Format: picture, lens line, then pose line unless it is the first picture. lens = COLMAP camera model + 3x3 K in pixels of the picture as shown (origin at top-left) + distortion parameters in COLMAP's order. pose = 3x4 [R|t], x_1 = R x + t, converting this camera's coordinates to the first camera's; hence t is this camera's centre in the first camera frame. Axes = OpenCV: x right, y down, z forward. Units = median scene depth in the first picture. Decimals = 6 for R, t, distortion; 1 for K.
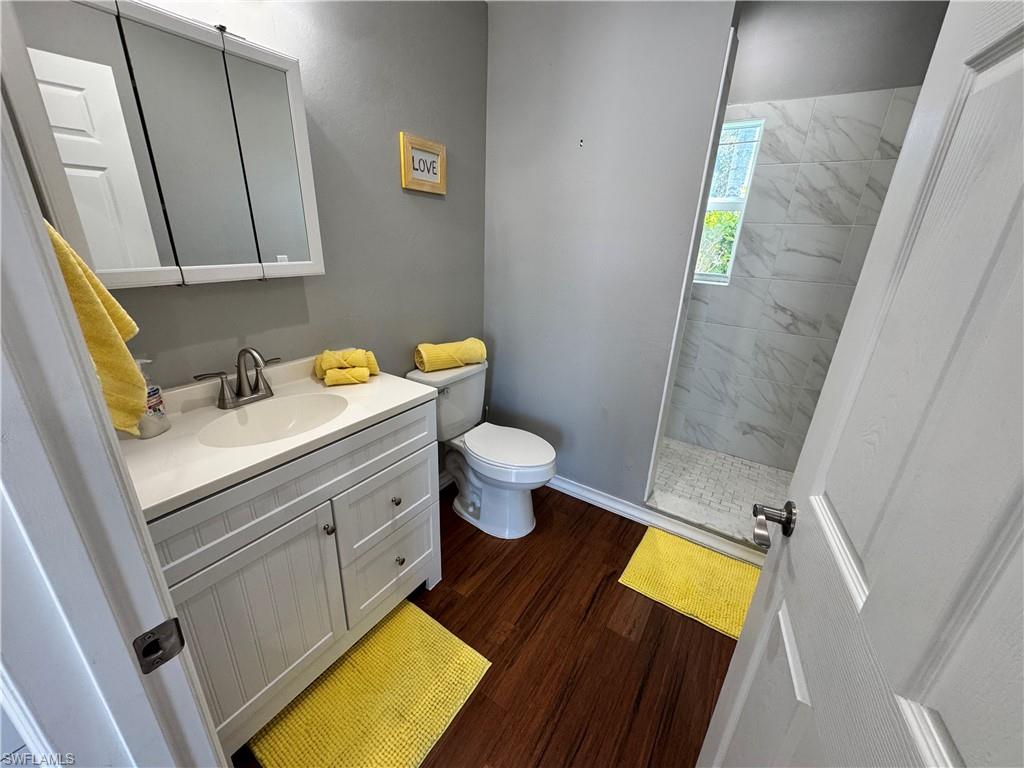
lens RADIAL K [[405.7, 0, 509.5], [0, 405.7, 384.1], [0, 0, 1]] dist [-0.002772, -0.000066]
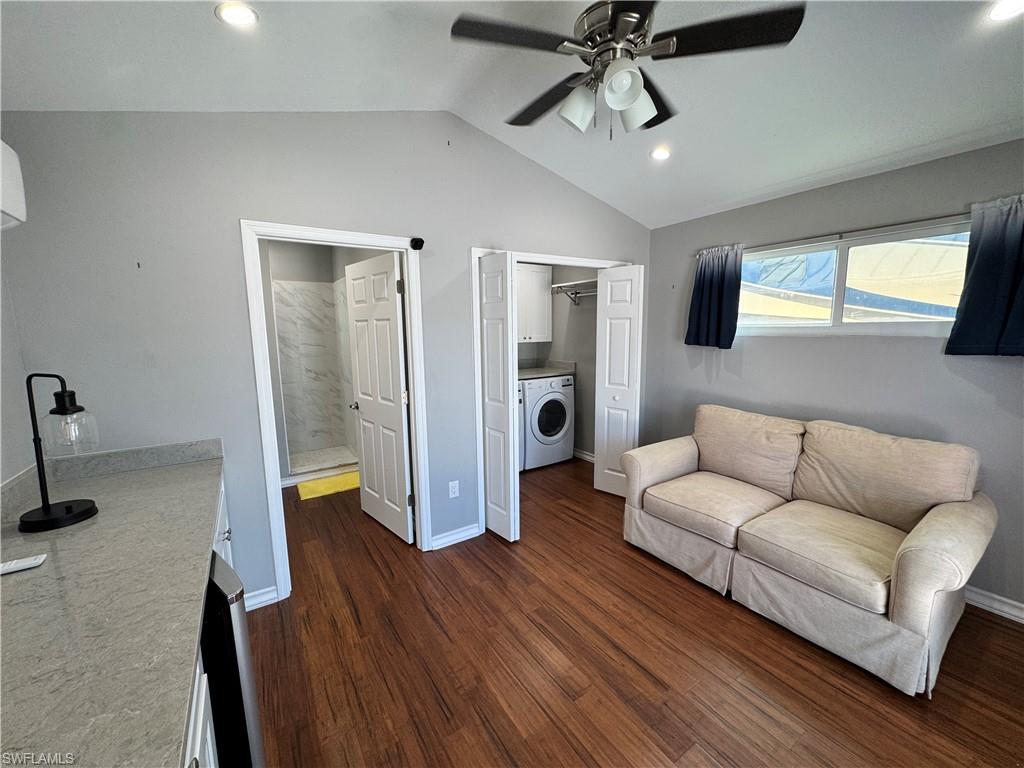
lens RADIAL K [[405.7, 0, 509.5], [0, 405.7, 384.1], [0, 0, 1]] dist [-0.002772, -0.000066]
pose [[0.391596, -0.173029, 0.903722, -1.071267], [0.349899, 0.936379, 0.027665, 0.236867], [-0.851013, 0.305378, 0.427225, -0.972176]]
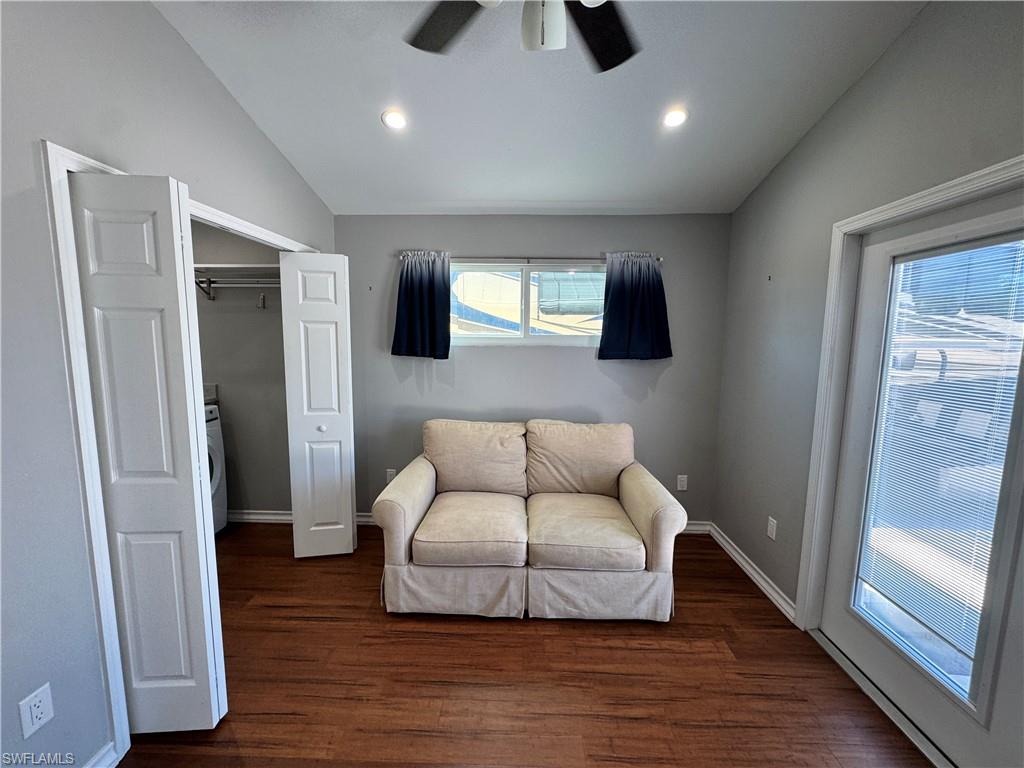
lens RADIAL K [[405.7, 0, 509.5], [0, 405.7, 384.1], [0, 0, 1]] dist [-0.002772, -0.000066]
pose [[-0.526056, -0.144137, 0.838146, -0.673266], [0.266650, 0.907883, 0.323491, 0.097956], [-0.807566, 0.393667, -0.439163, -0.523176]]
